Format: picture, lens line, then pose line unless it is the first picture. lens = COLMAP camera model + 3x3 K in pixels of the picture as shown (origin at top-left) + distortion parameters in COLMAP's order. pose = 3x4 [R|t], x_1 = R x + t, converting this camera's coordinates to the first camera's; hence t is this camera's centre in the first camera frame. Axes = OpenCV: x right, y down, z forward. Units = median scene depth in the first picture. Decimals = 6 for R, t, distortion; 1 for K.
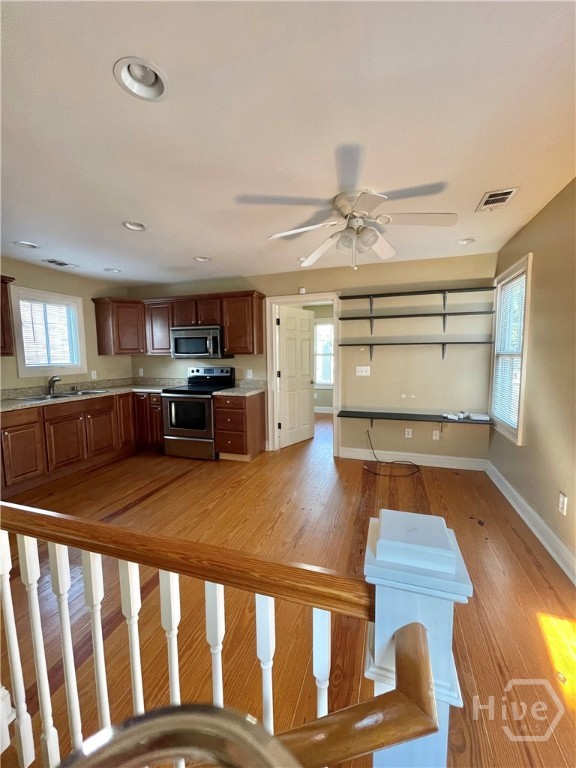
lens RADIAL K [[309.6, 0, 287.5], [0, 309.6, 382.6], [0, 0, 1]] dist [-0.001595, -0.000001]
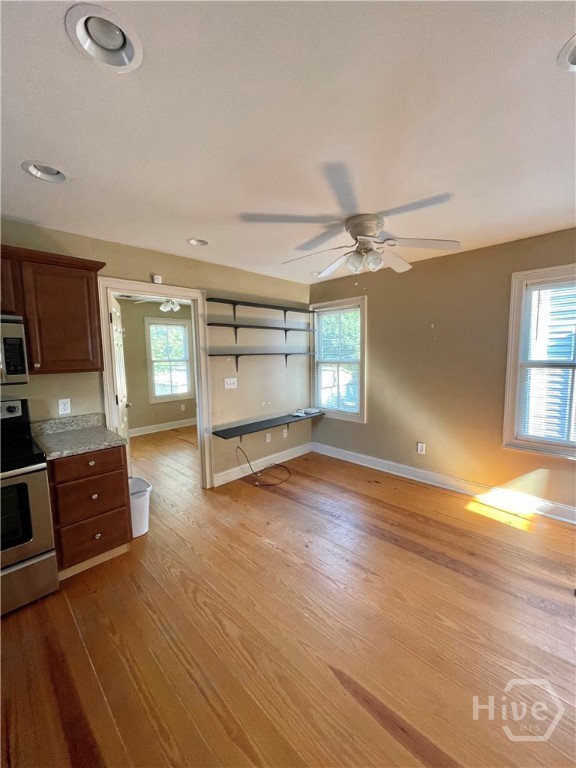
lens RADIAL K [[309.6, 0, 288.0], [0, 309.6, 385.4], [0, 0, 1]] dist [-0.001595, -0.000001]
pose [[0.436531, -0.093313, 0.894837, -0.497449], [0.090852, 0.994095, 0.059343, -0.070107], [-0.895090, 0.055392, 0.442431, 0.442565]]
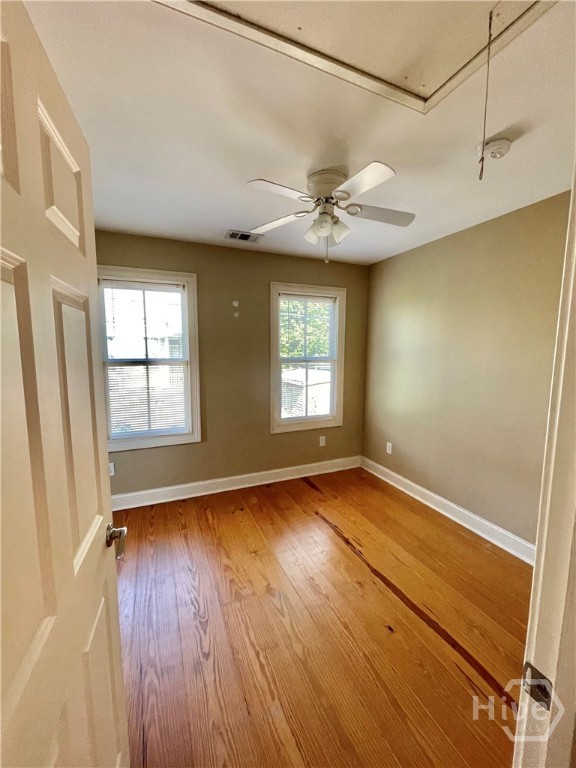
lens RADIAL K [[309.6, 0, 287.1], [0, 309.6, 383.8], [0, 0, 1]] dist [-0.001595, -0.000001]
pose [[0.739640, -0.063727, 0.669979, -0.234422], [0.049155, 0.997963, 0.040658, -0.098904], [-0.671206, 0.002861, 0.741266, 0.753744]]
